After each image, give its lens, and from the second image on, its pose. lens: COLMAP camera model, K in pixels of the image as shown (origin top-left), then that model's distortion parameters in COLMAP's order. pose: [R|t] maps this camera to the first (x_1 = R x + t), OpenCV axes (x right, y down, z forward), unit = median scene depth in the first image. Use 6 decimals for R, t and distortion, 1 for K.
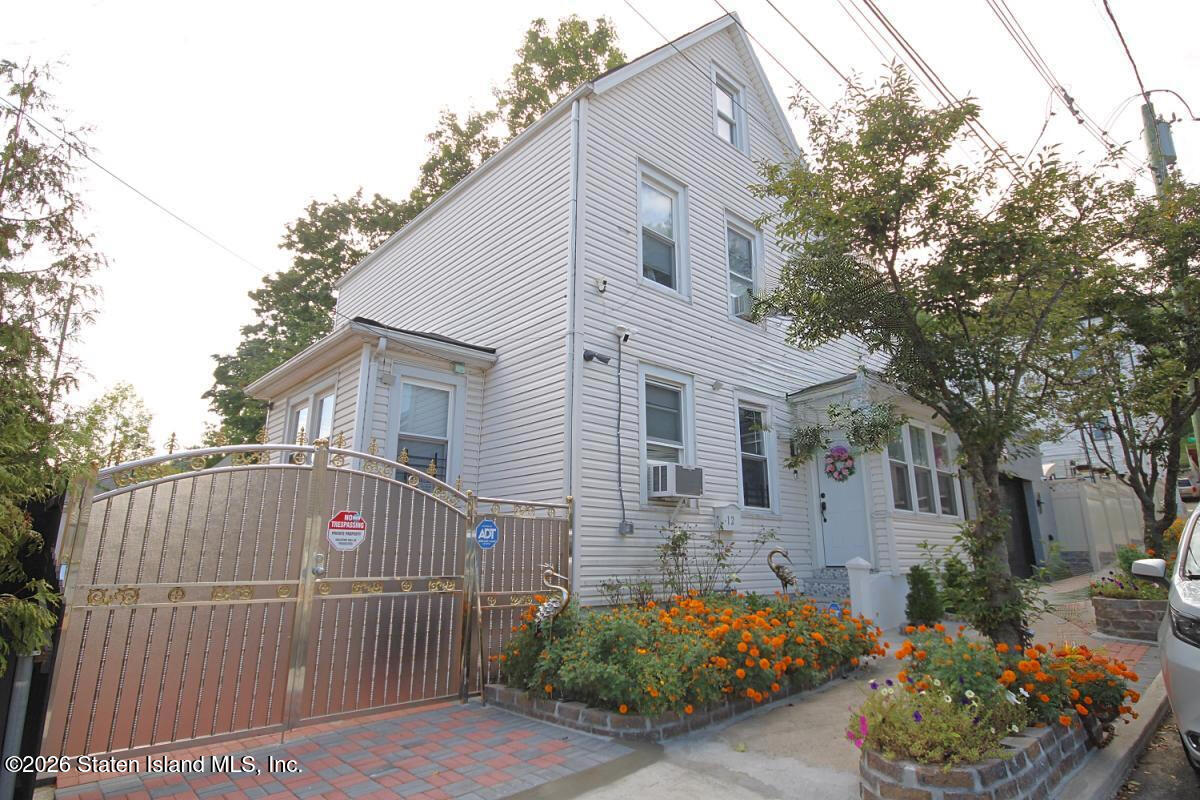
lens RADIAL K [[637.4, 0, 599.8], [0, 637.4, 393.6], [0, 0, 1]] dist [-0.001368, -0.000109]
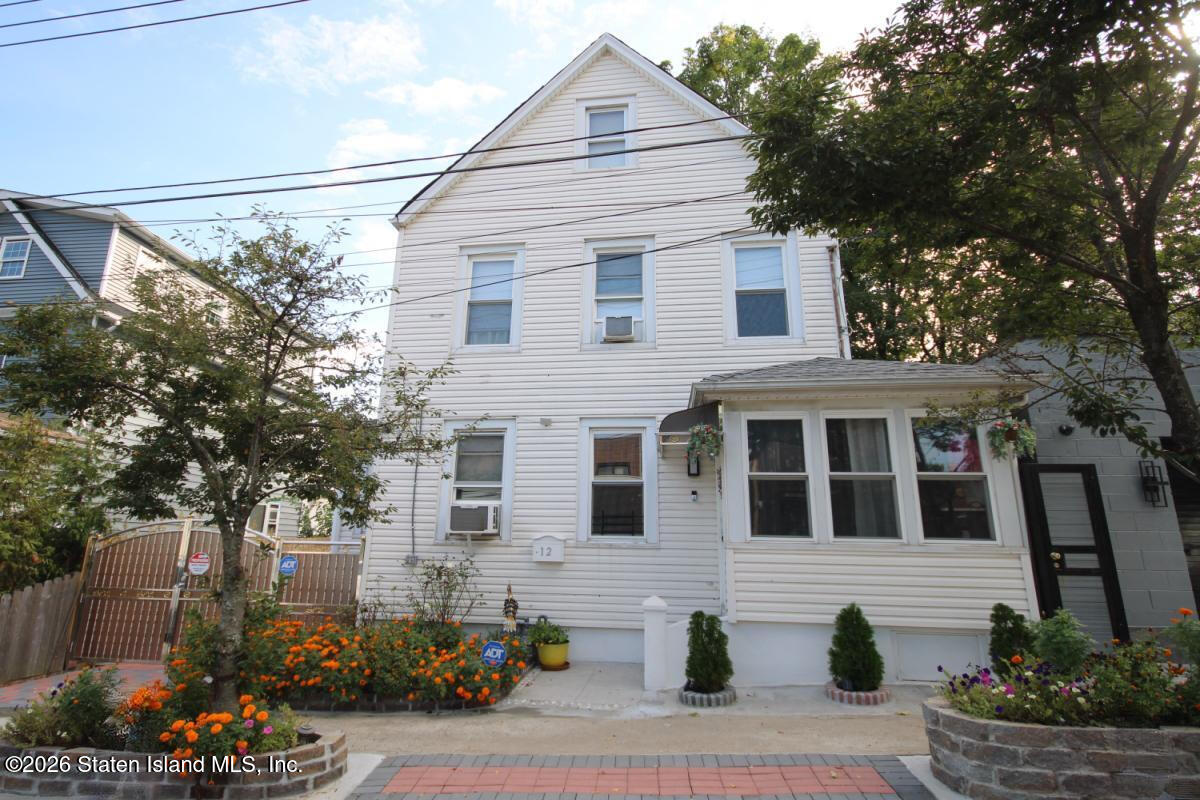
lens RADIAL K [[591.7, 0, 598.0], [0, 591.7, 402.3], [0, 0, 1]] dist [0.005526, 0.000770]
pose [[0.643427, -0.172531, -0.745812, 1.018634], [0.170105, 0.982137, -0.080447, 0.052022], [0.746369, -0.075105, 0.661281, 0.442197]]
